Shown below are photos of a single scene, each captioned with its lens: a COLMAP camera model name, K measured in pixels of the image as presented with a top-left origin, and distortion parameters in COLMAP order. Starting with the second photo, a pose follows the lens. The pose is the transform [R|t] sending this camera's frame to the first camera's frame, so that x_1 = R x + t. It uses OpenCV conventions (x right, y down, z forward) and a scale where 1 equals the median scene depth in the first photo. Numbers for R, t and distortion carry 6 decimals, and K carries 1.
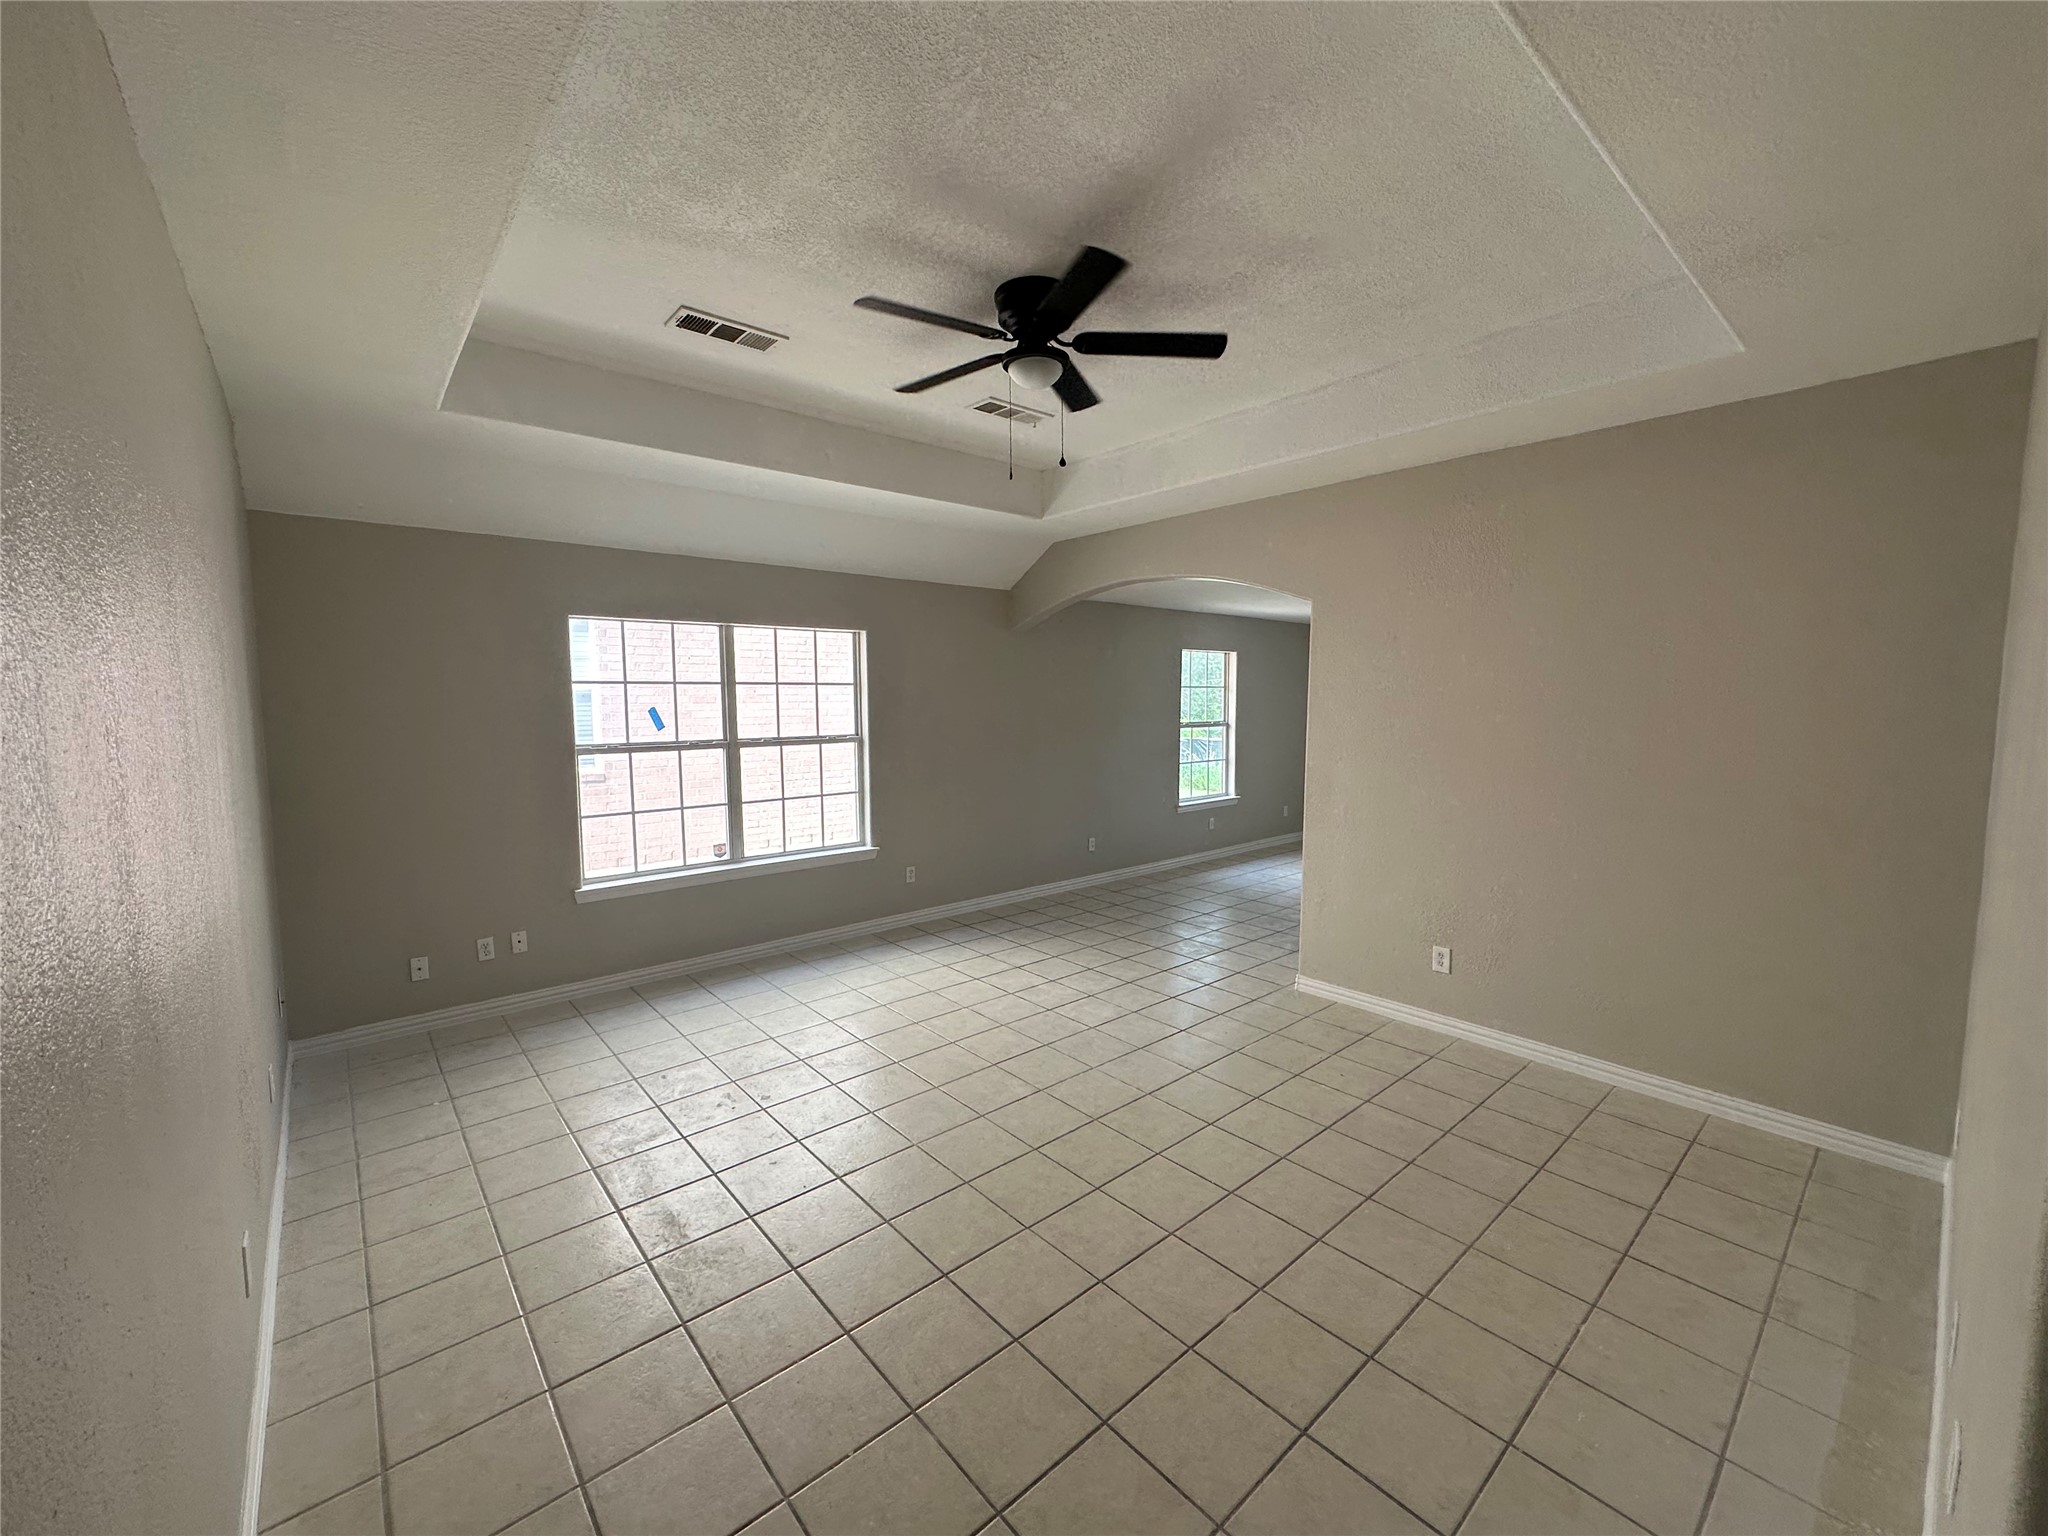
lens RADIAL K [[812.6, 0, 1035.5], [0, 812.6, 769.6], [0, 0, 1]] dist [-0.005960, 0.000683]
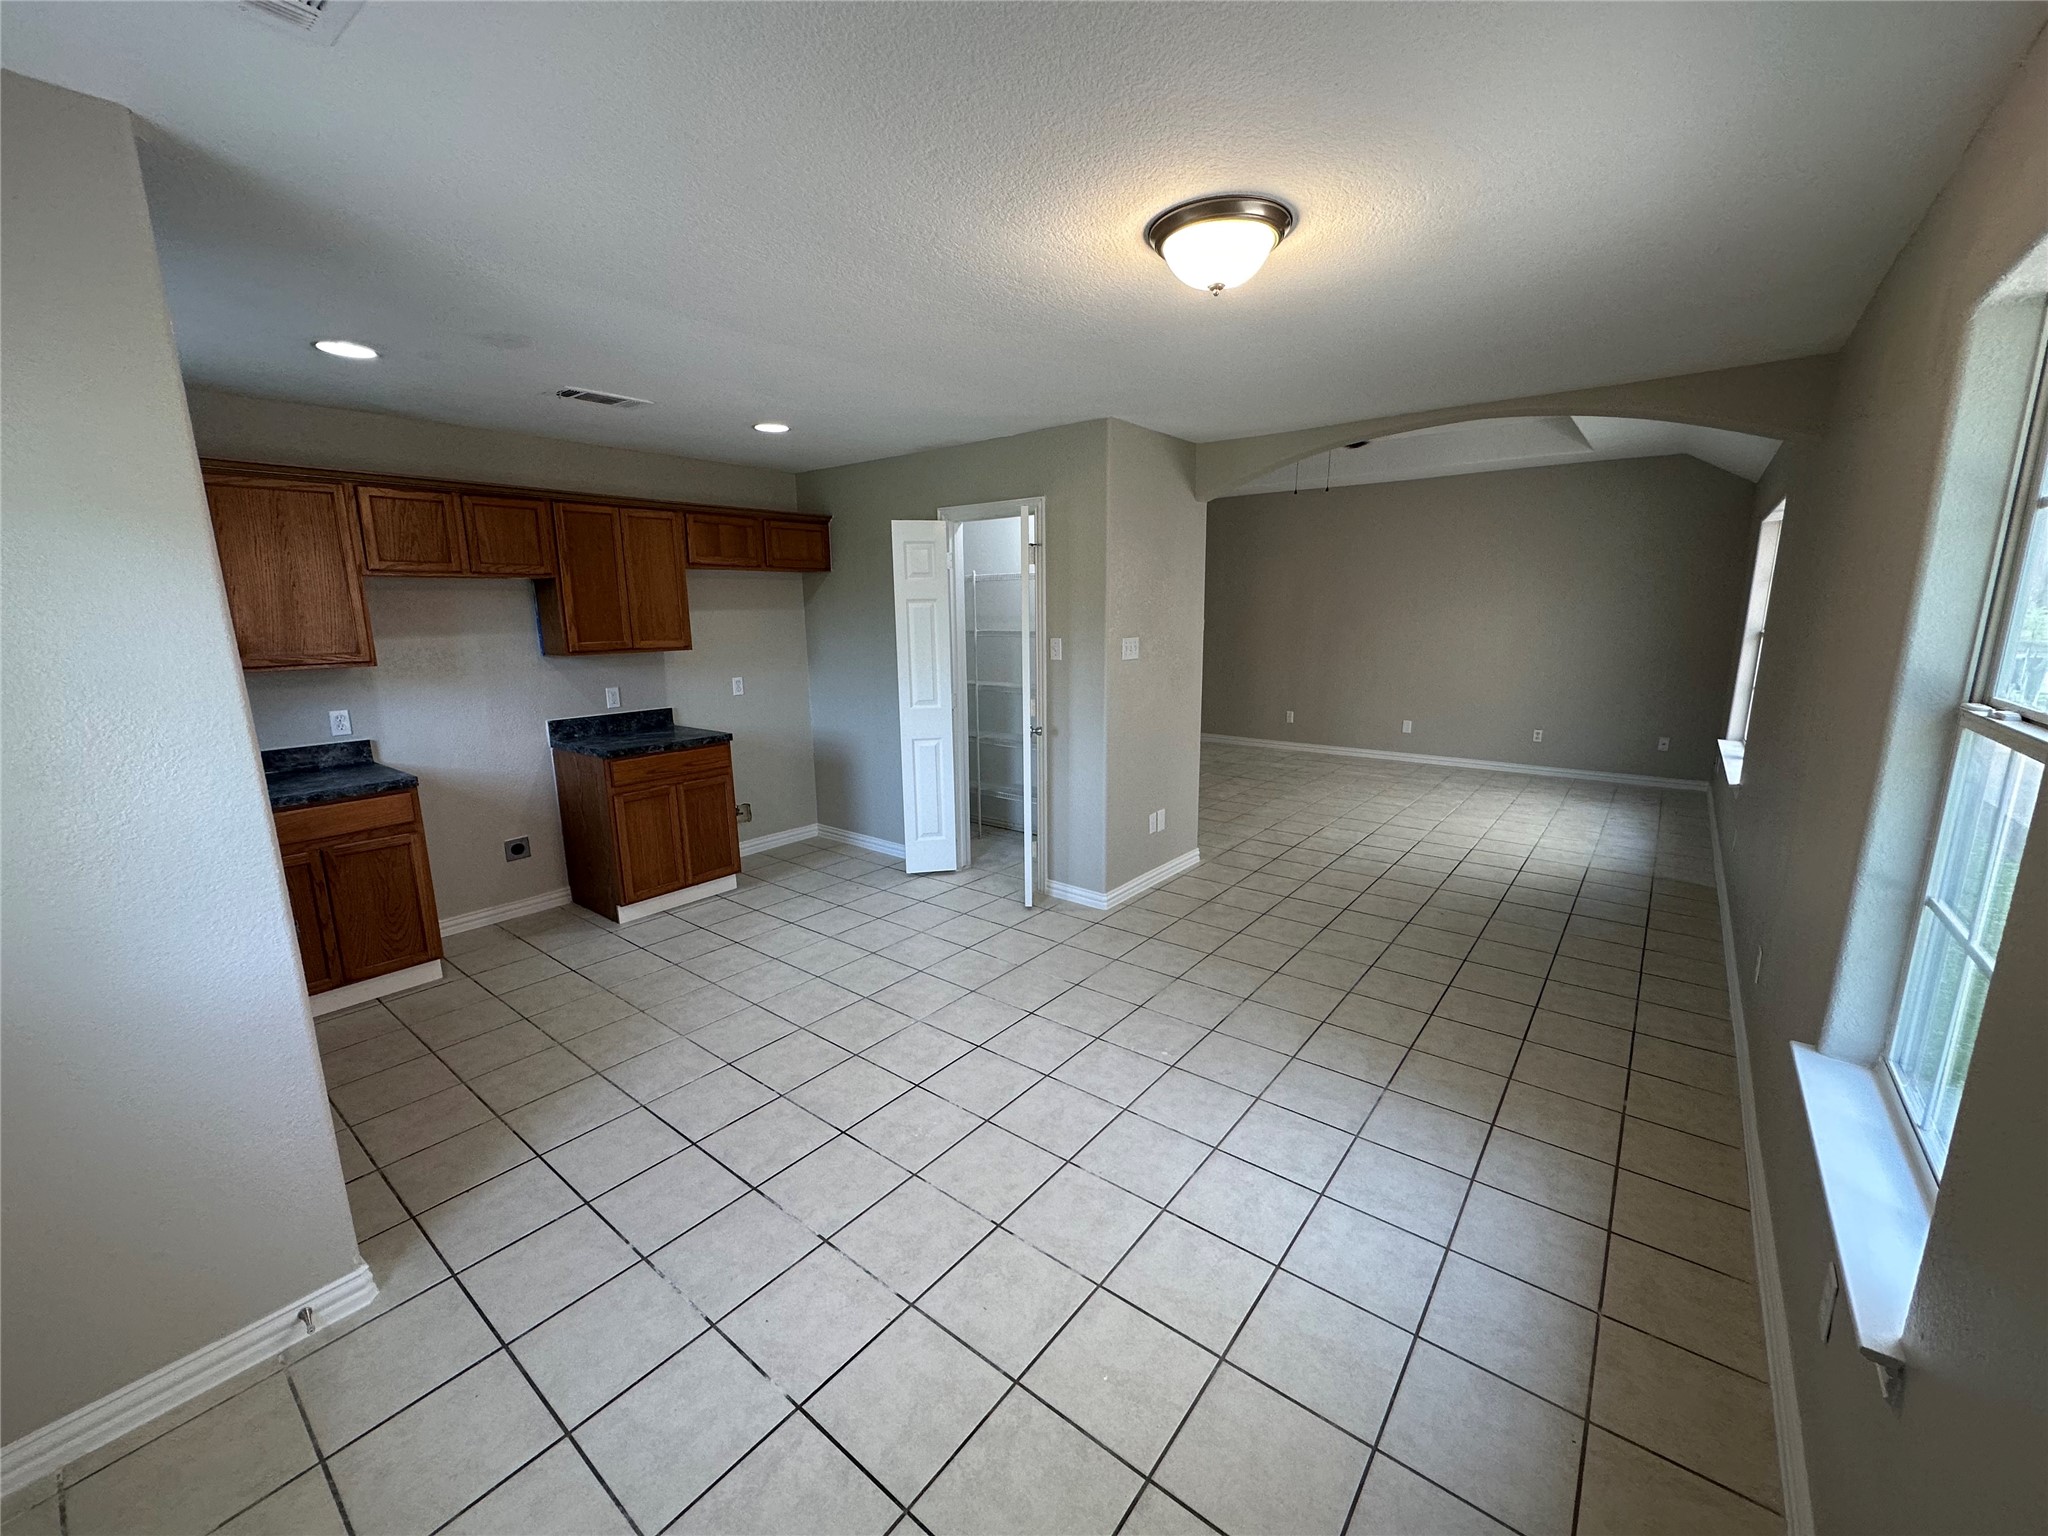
lens RADIAL K [[812.6, 0, 1017.2], [0, 812.6, 775.8], [0, 0, 1]] dist [-0.005960, 0.000683]
pose [[-0.986101, 0.044327, -0.160125, 0.667839], [-0.004151, 0.956879, 0.290457, -0.149004], [0.166095, 0.287085, -0.943395, 1.786944]]
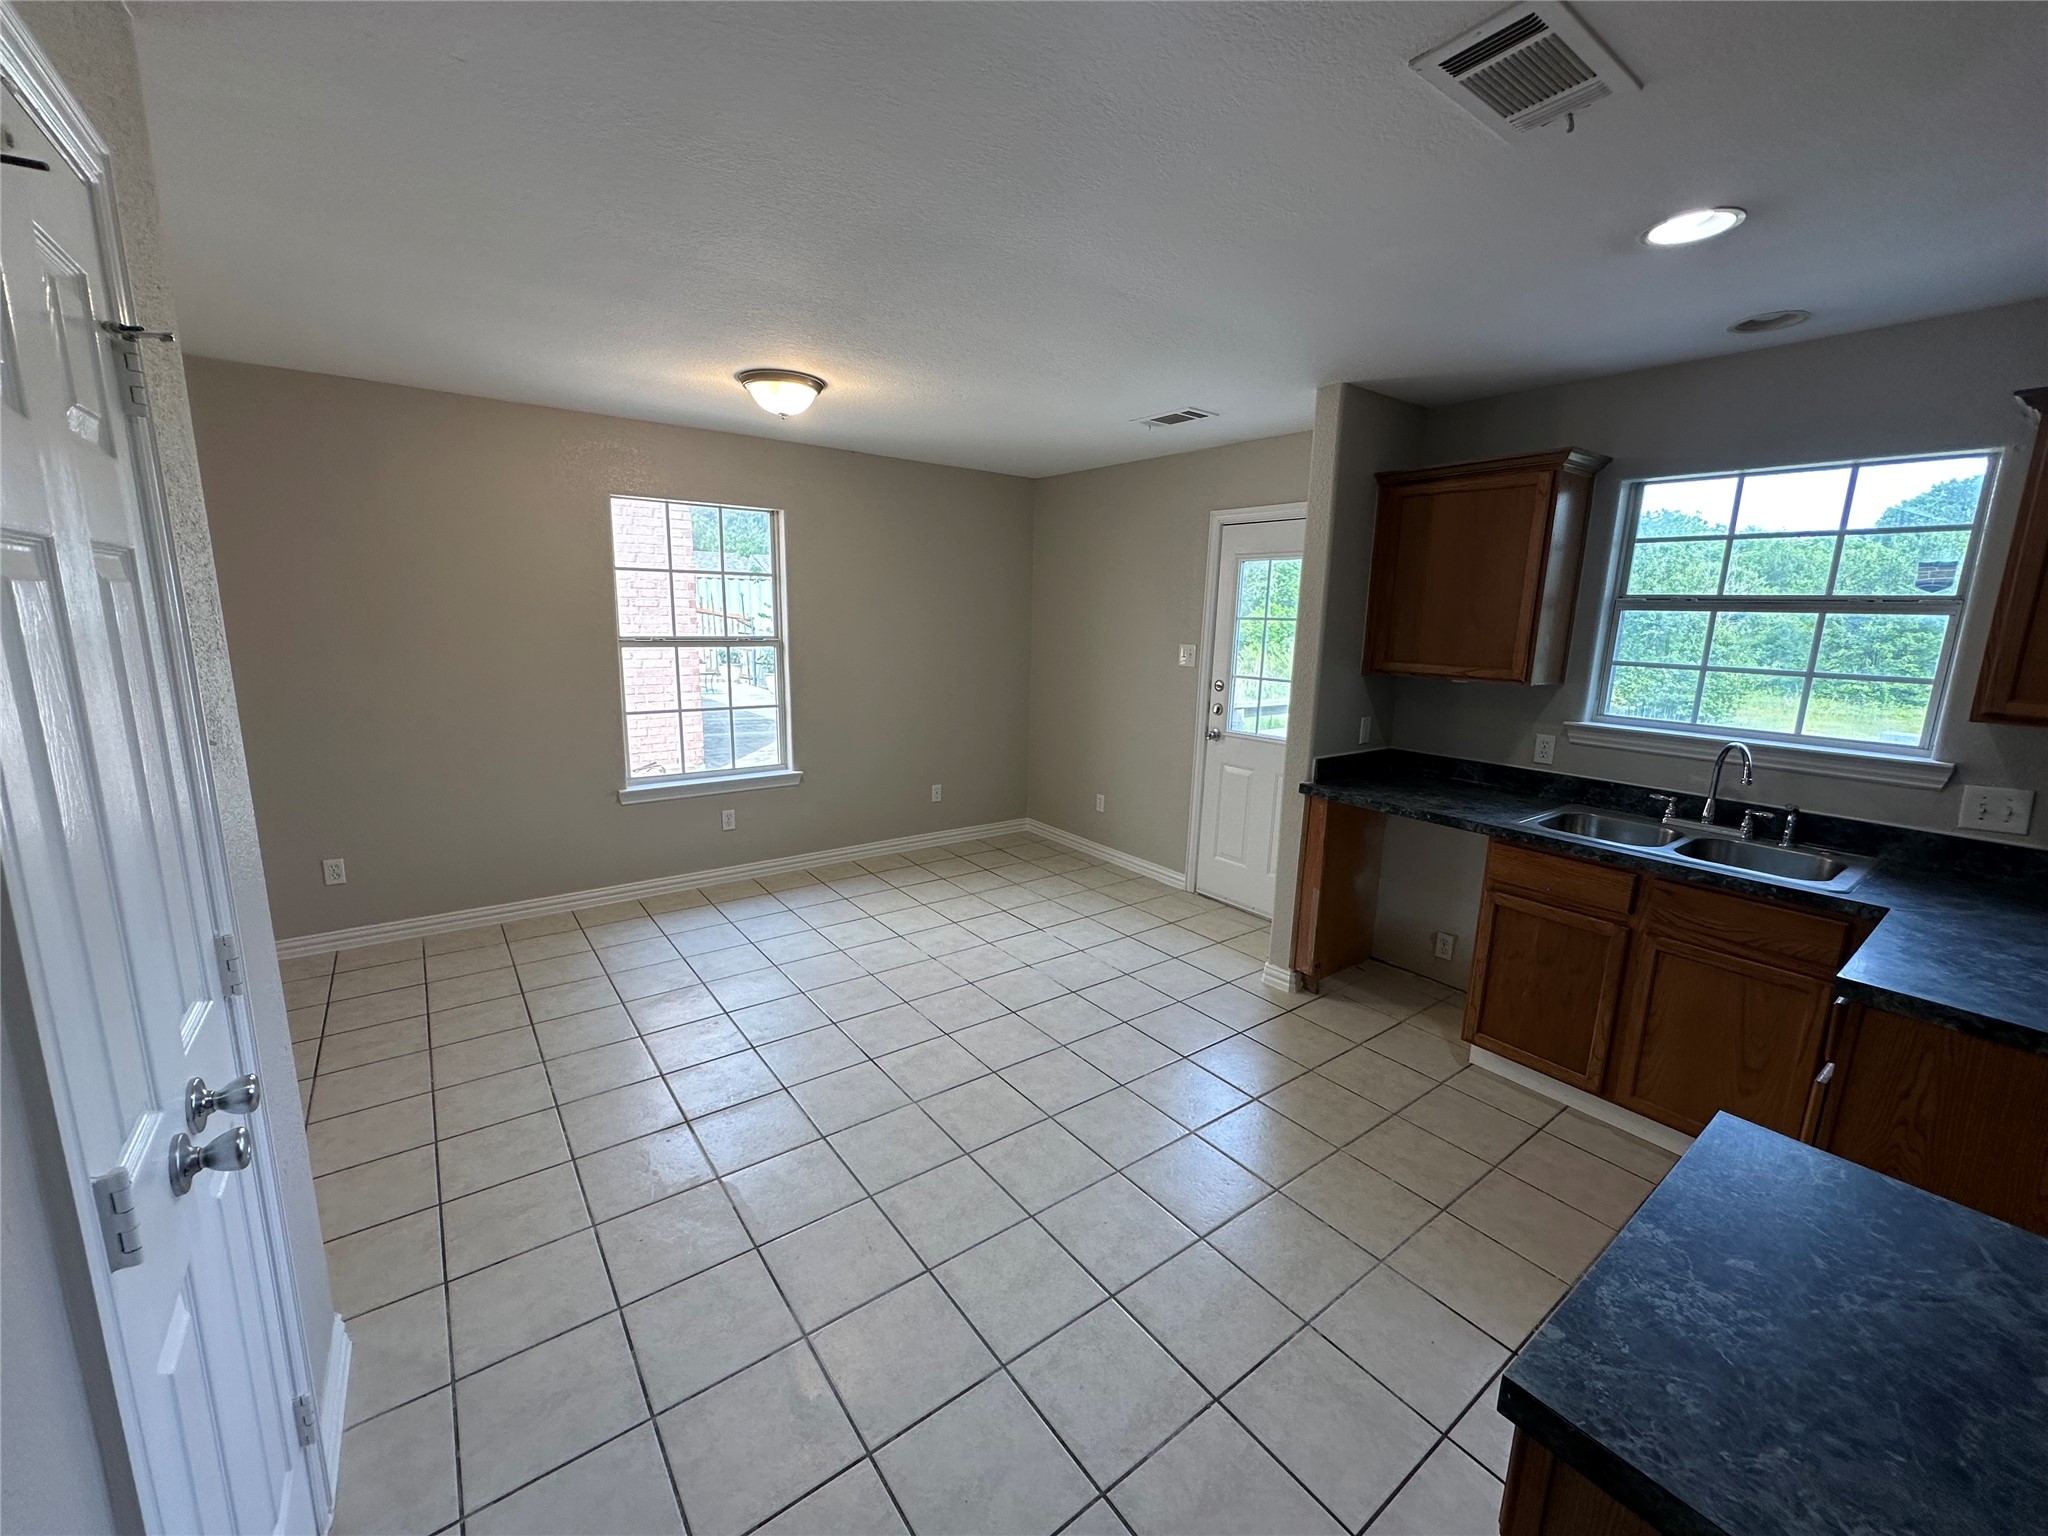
lens RADIAL K [[812.6, 0, 1024.1], [0, 812.6, 770.6], [0, 0, 1]] dist [-0.005960, 0.000683]
pose [[0.996369, 0.037156, -0.076606, 0.753309], [-0.028821, 0.993824, 0.107163, -0.056944], [0.080114, -0.104566, 0.991286, 0.744362]]
